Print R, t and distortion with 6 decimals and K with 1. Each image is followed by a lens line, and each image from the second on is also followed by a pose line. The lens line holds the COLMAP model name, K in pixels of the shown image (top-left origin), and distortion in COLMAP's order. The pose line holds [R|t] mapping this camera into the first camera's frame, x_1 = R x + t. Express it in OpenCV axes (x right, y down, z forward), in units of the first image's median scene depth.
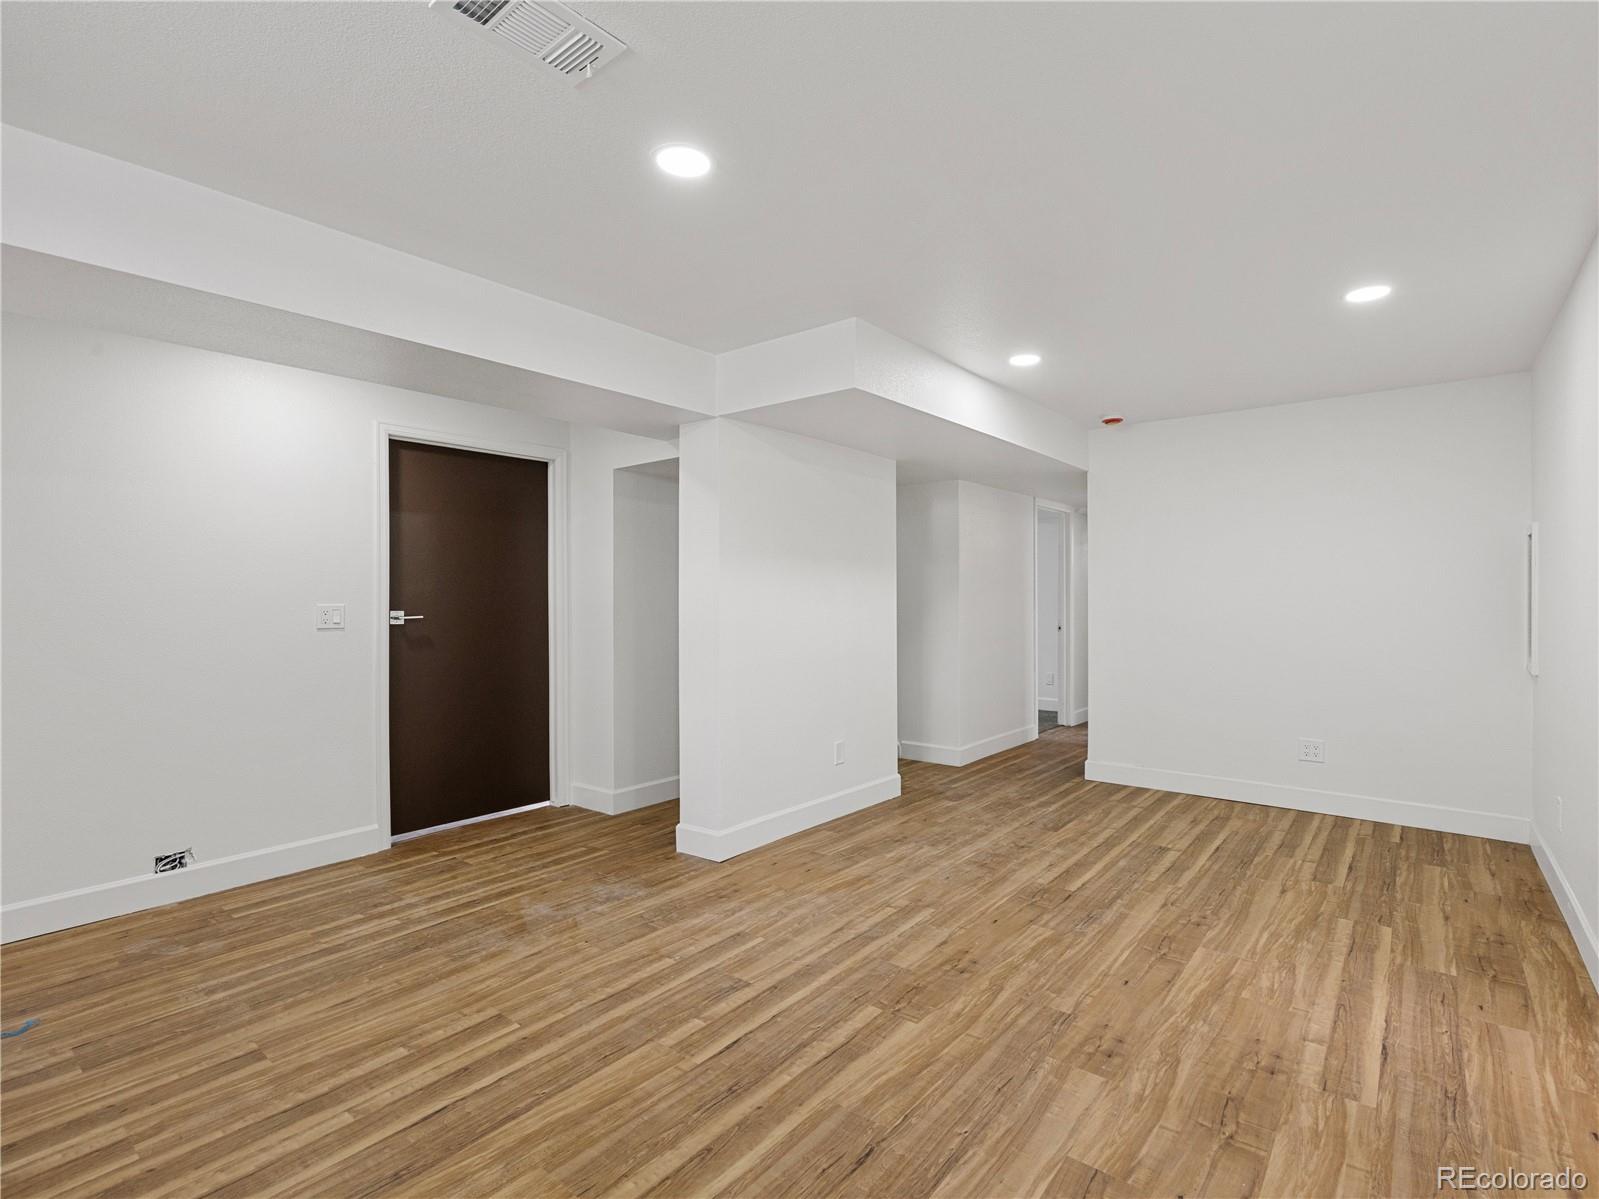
lens RADIAL K [[785.3, 0, 799.5], [0, 785.3, 599.5], [0, 0, 1]] dist [-0.022262, 0.001730]
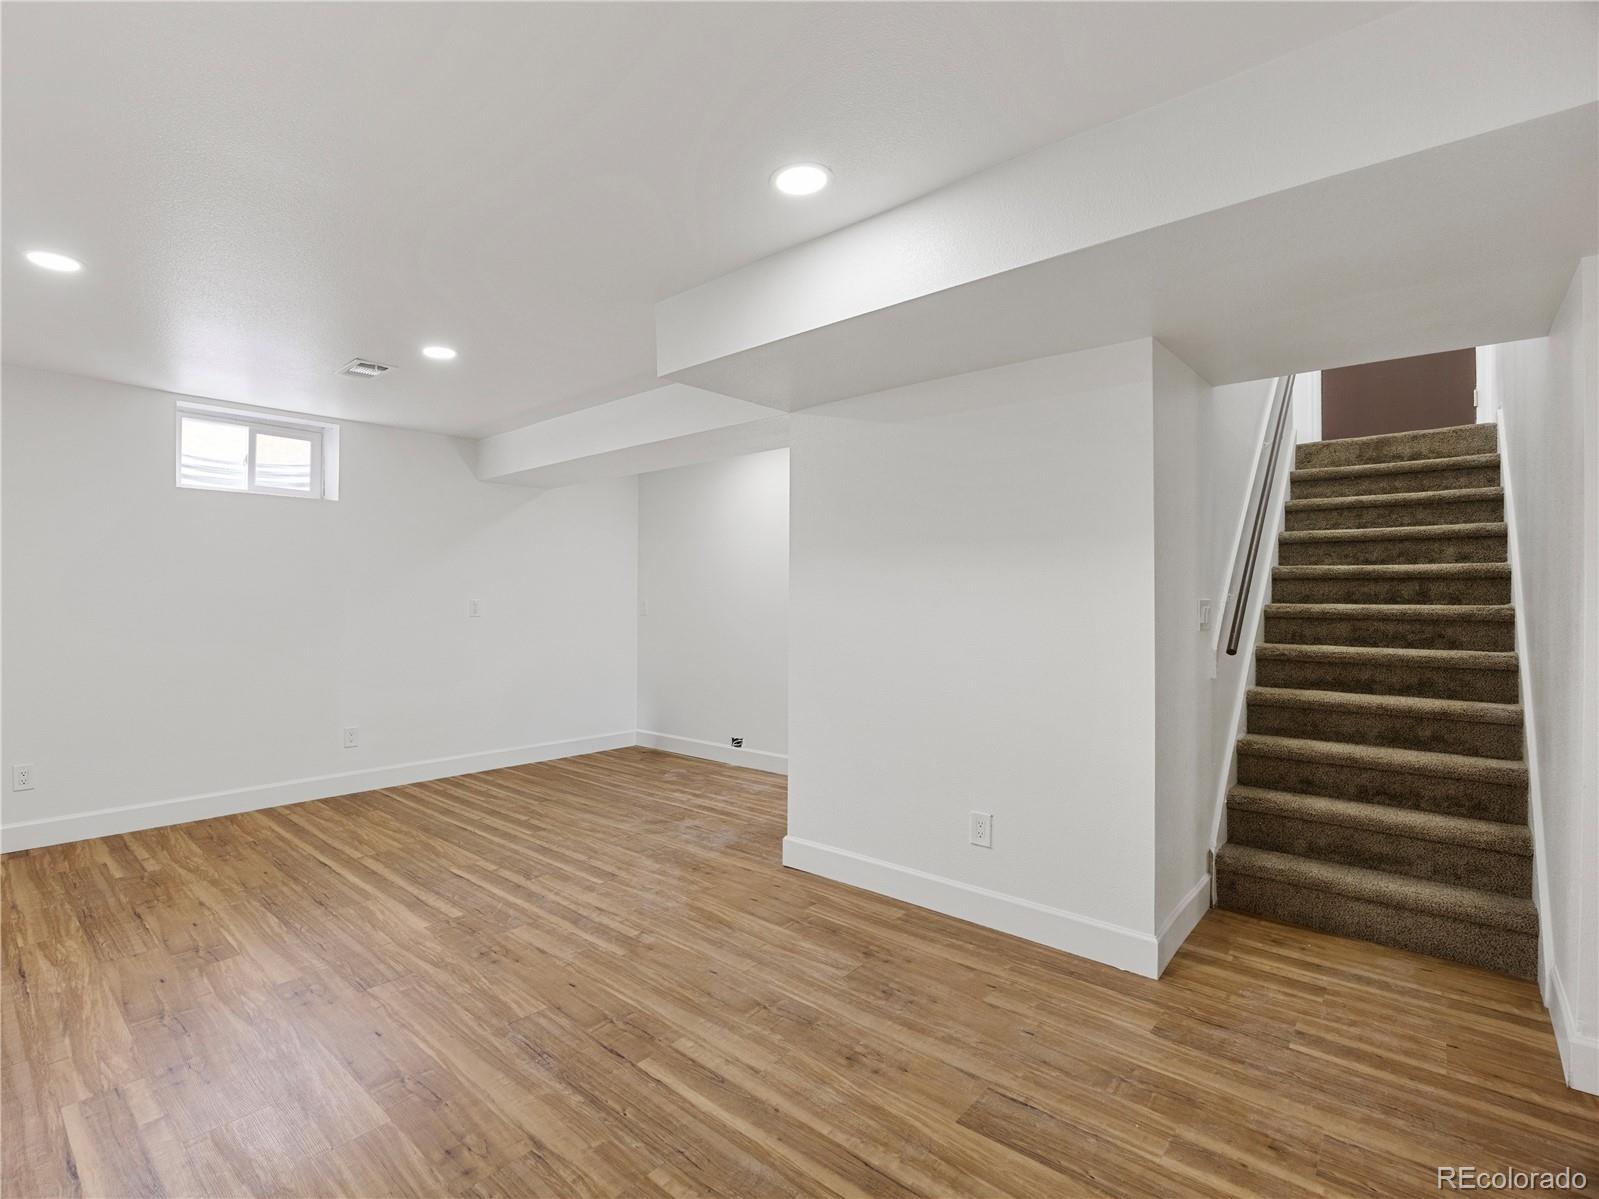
lens RADIAL K [[785.3, 0, 799.5], [0, 785.3, 599.5], [0, 0, 1]] dist [-0.022262, 0.001730]
pose [[-0.047334, 0.006718, -0.998857, 1.159417], [-0.001566, 0.999976, 0.006799, -0.017050], [0.998878, 0.001886, -0.047322, 1.372723]]
